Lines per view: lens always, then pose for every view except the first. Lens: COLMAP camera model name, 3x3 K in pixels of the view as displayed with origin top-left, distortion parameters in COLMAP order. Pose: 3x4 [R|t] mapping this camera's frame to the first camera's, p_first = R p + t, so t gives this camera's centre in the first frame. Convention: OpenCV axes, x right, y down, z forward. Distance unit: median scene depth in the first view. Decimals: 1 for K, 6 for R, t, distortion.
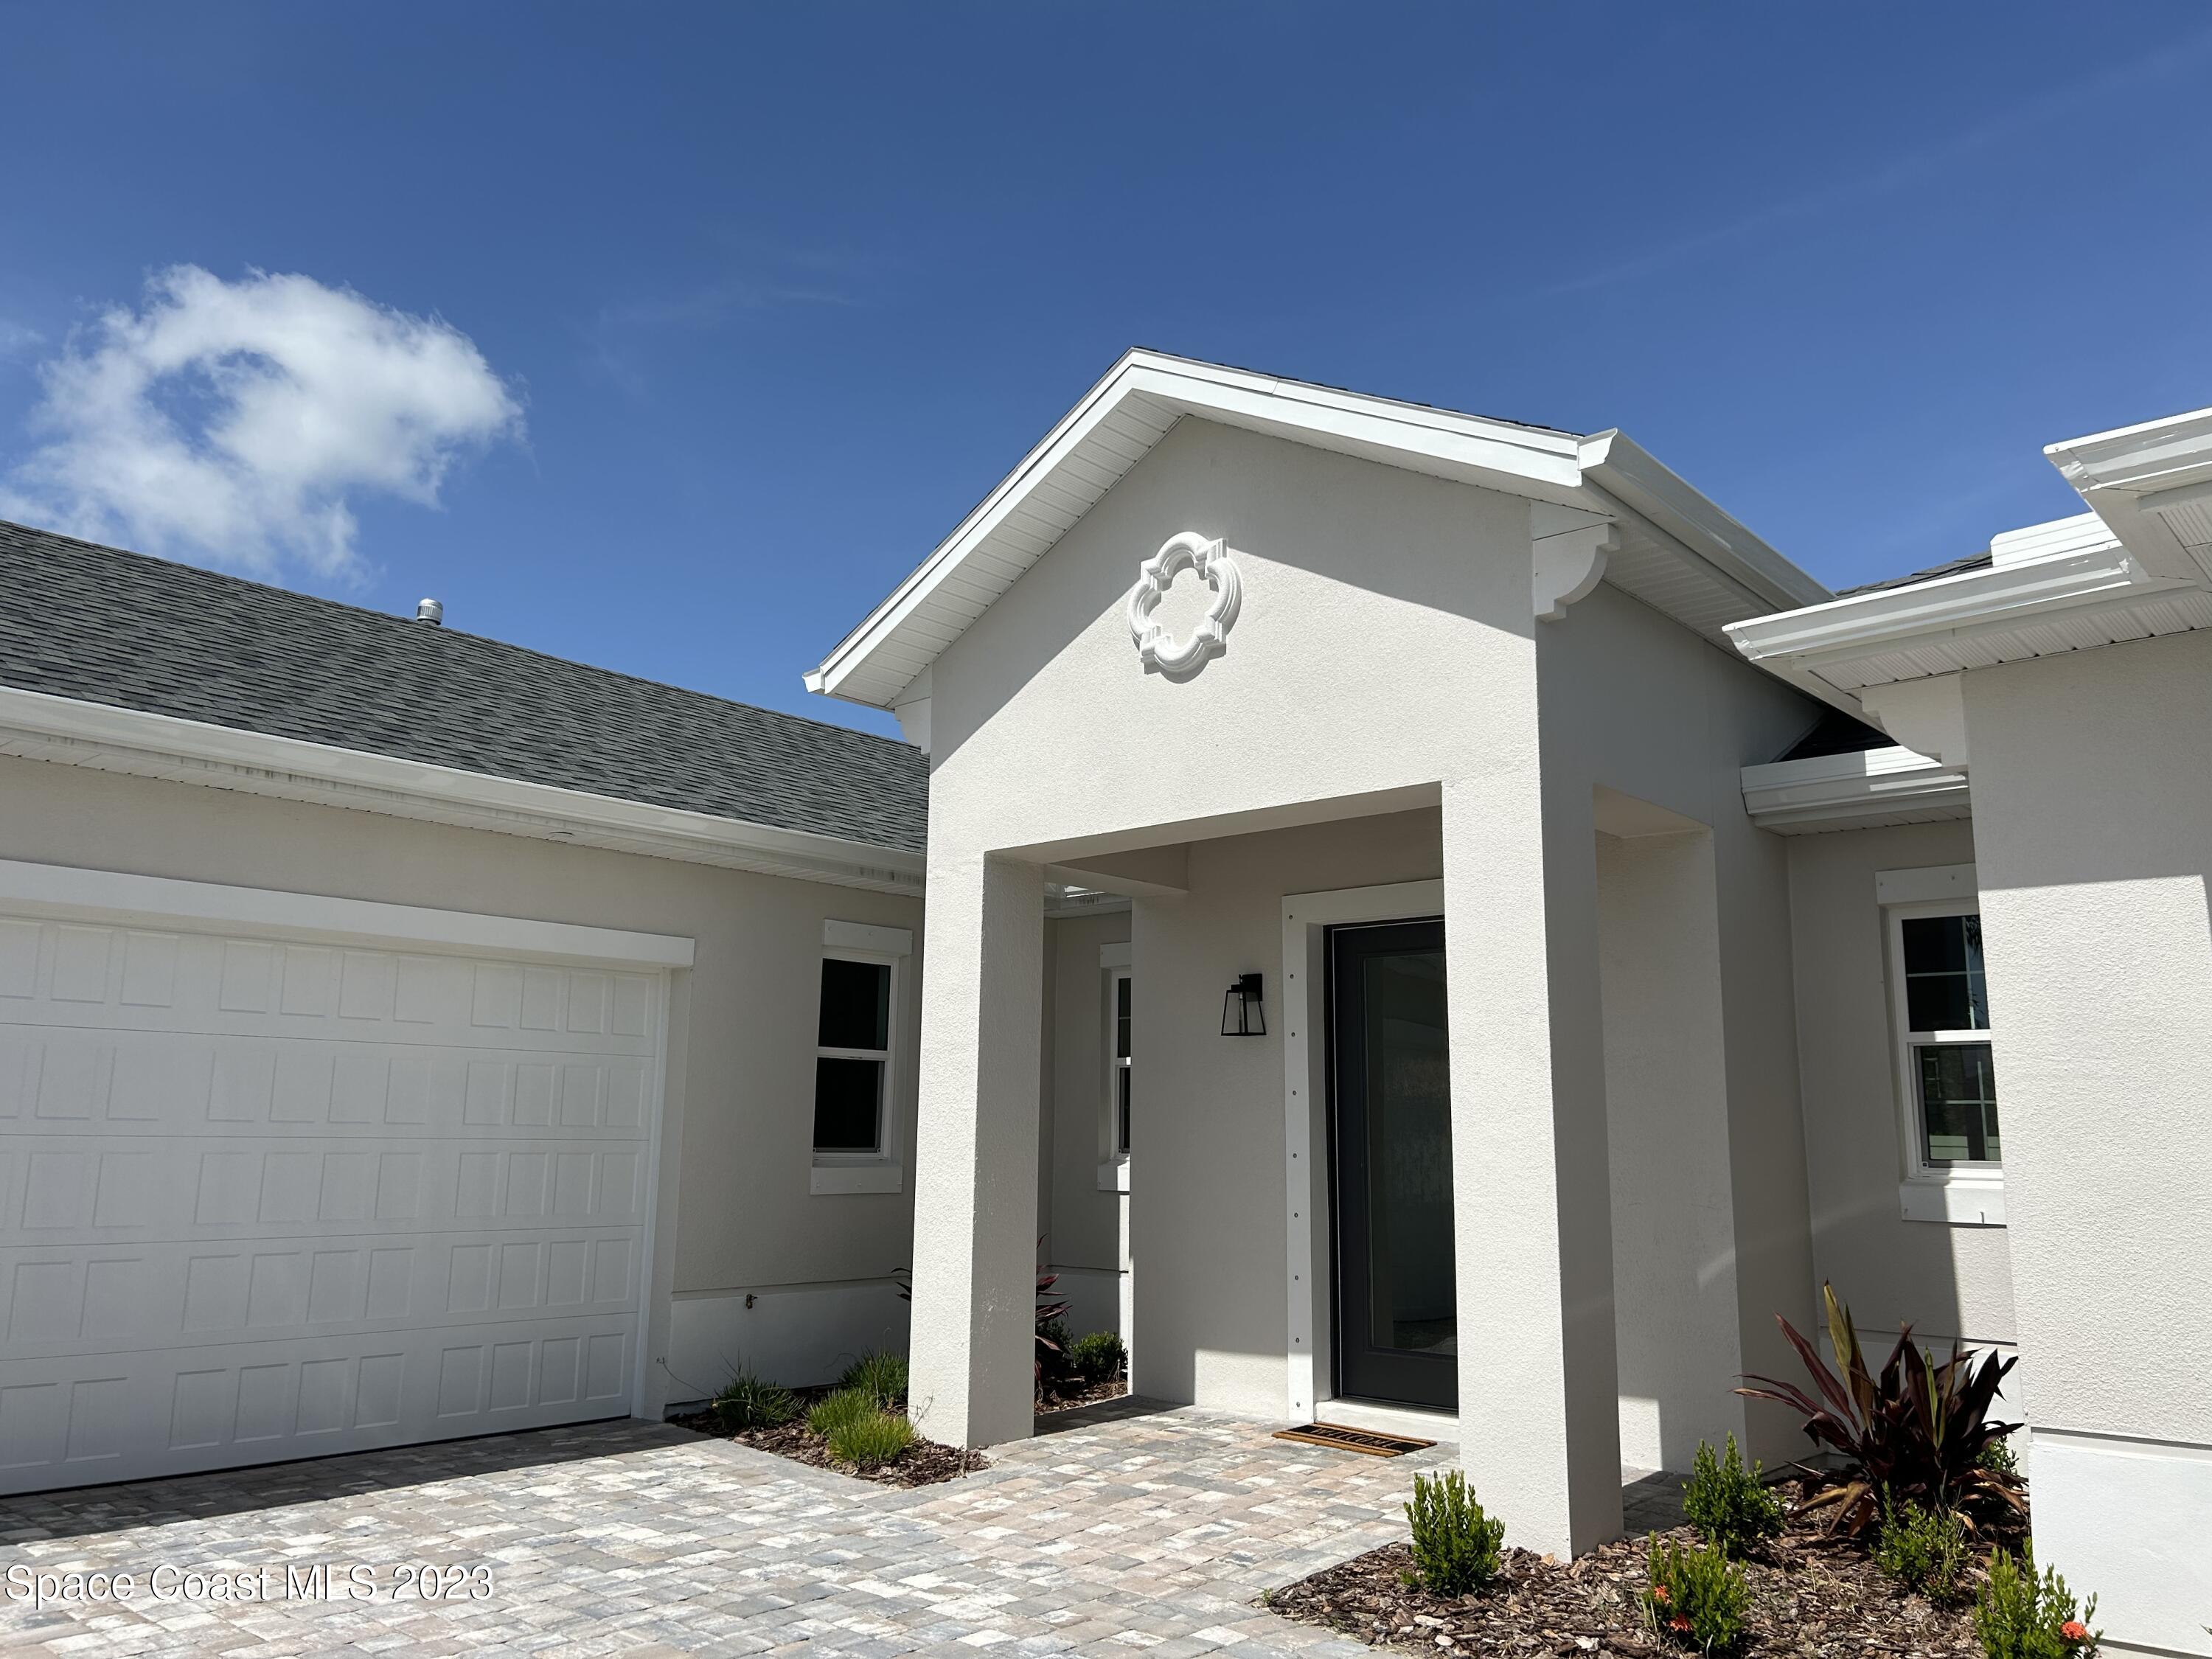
lens RADIAL K [[1666.6, 0, 1094.9], [0, 1666.6, 829.5], [0, 0, 1]] dist [0.083970, -0.082872]
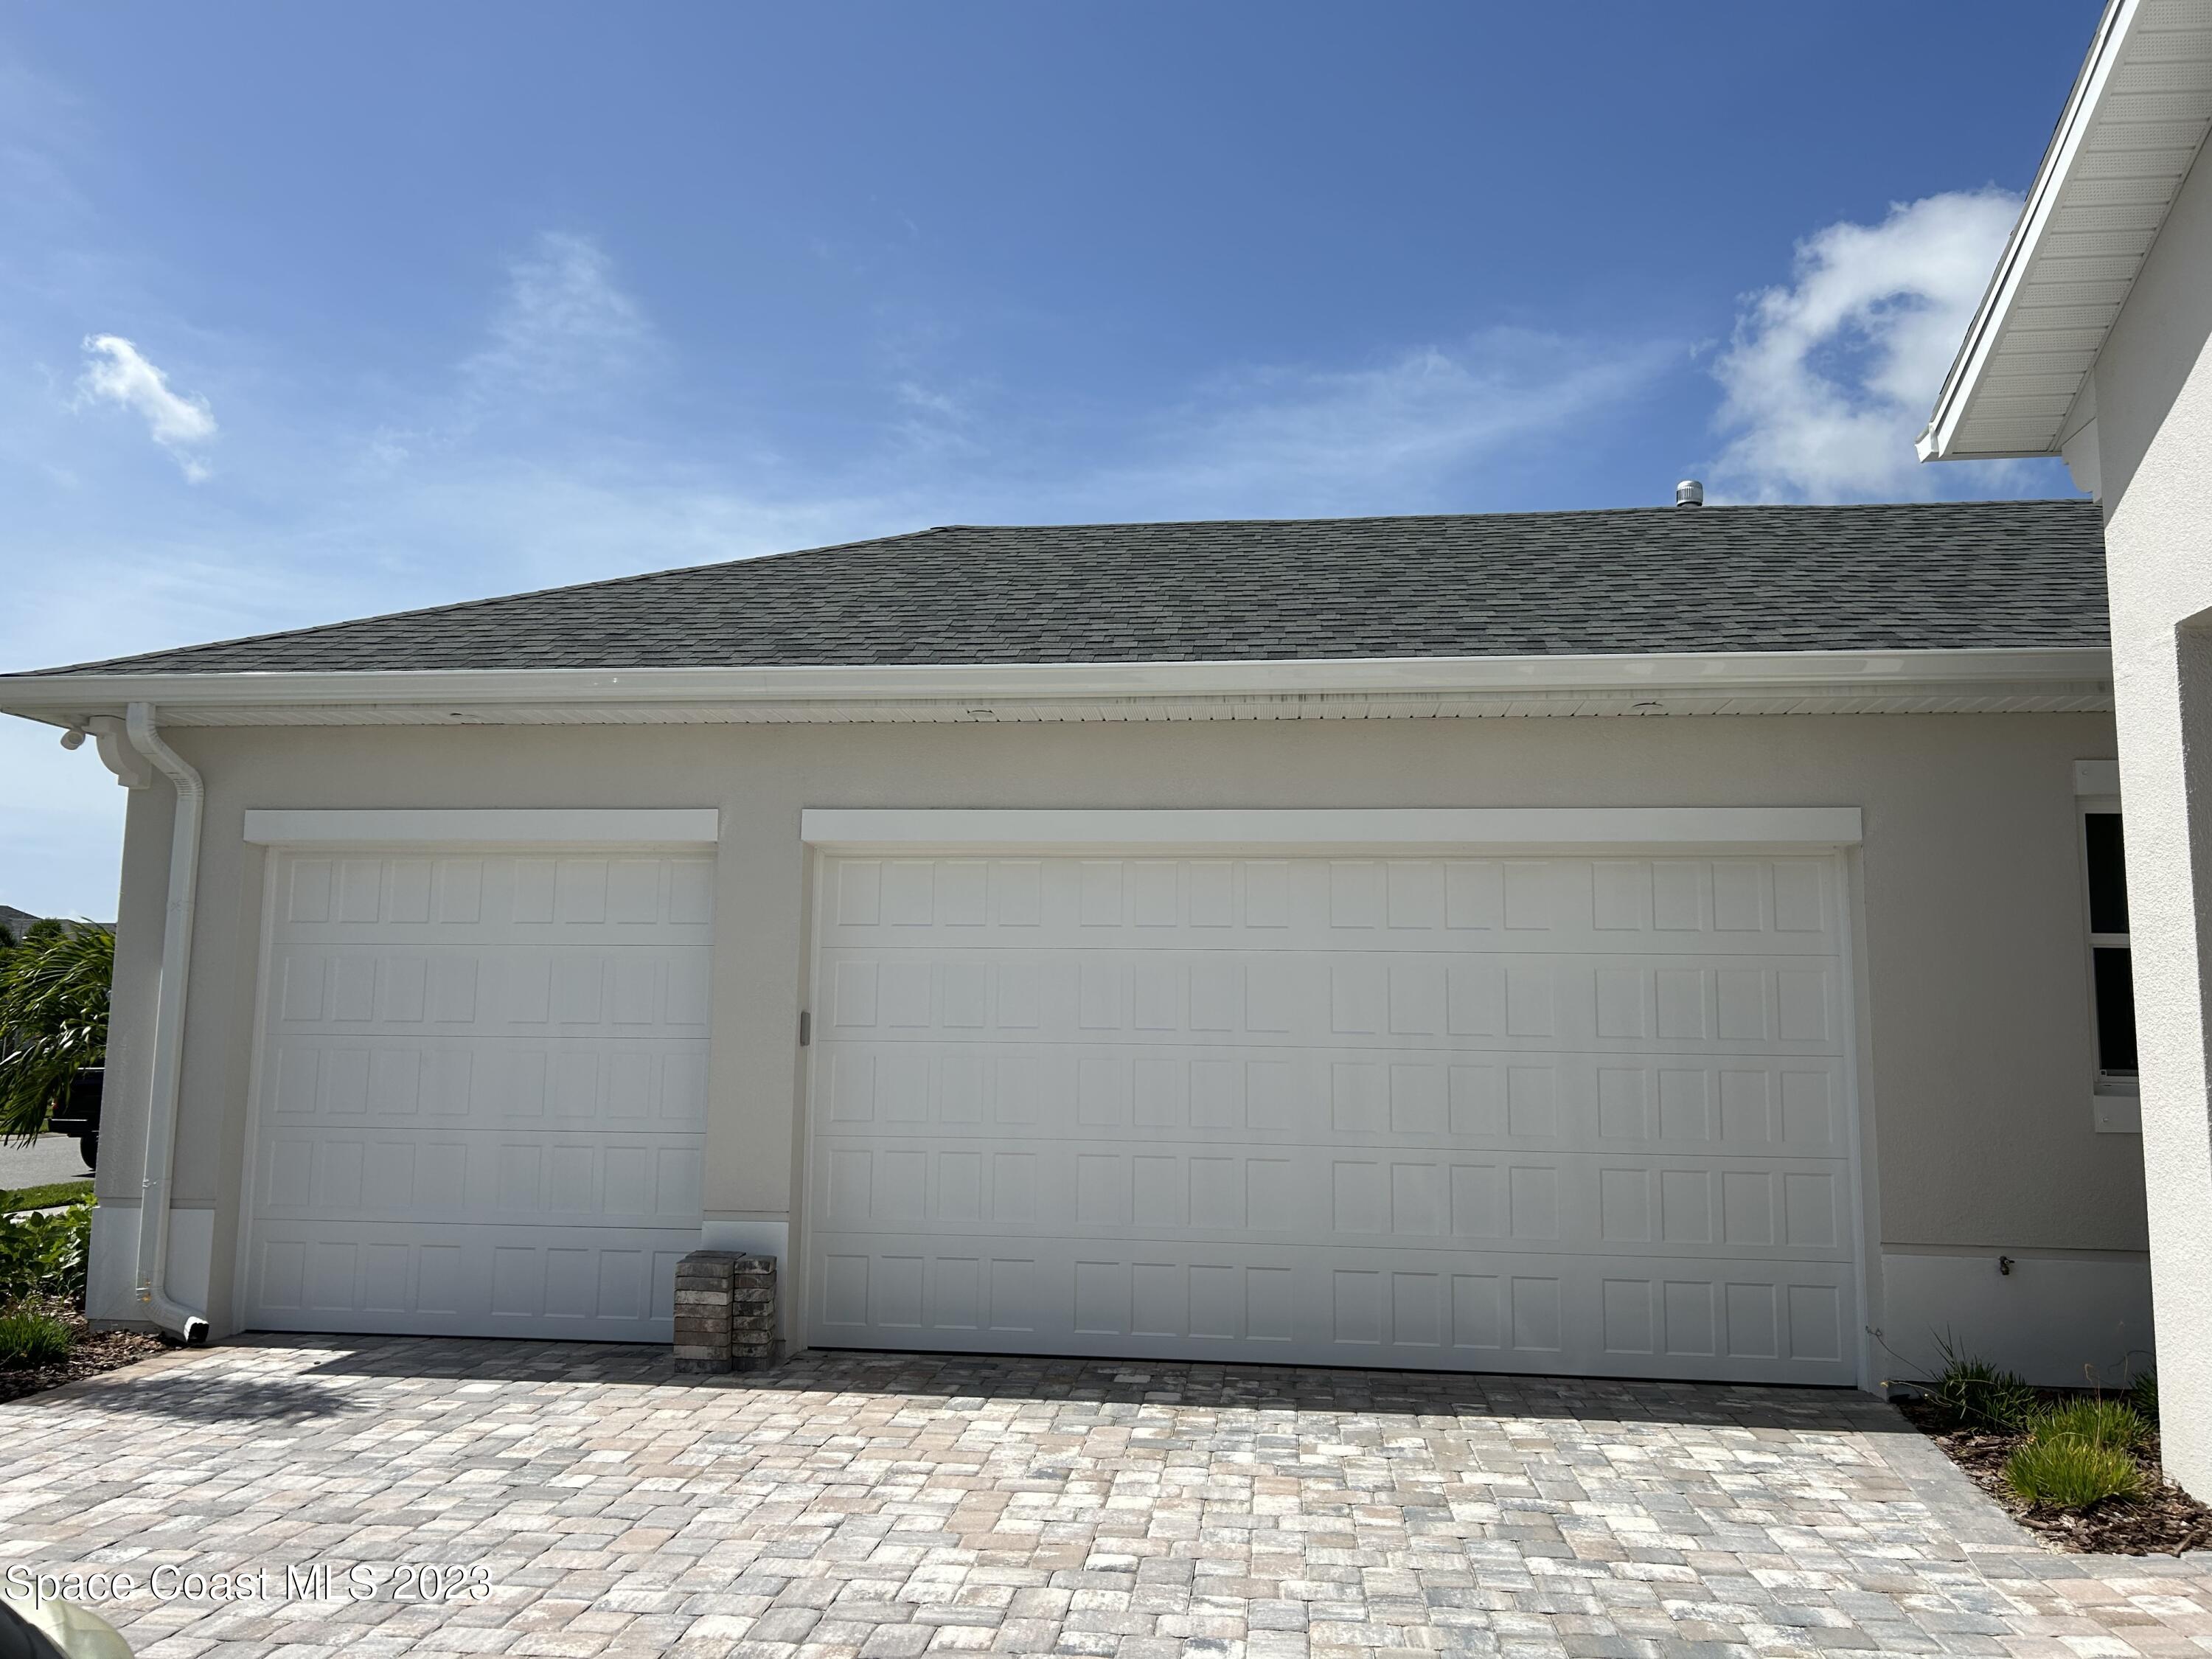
lens RADIAL K [[1665.2, 0, 1106.0], [0, 1665.2, 838.8], [0, 0, 1]] dist [0.080342, -0.074600]
pose [[0.588059, -0.105969, -0.801846, 0.204954], [0.146504, 0.988937, -0.023251, 0.048760], [0.795439, -0.103801, 0.597078, 0.246539]]
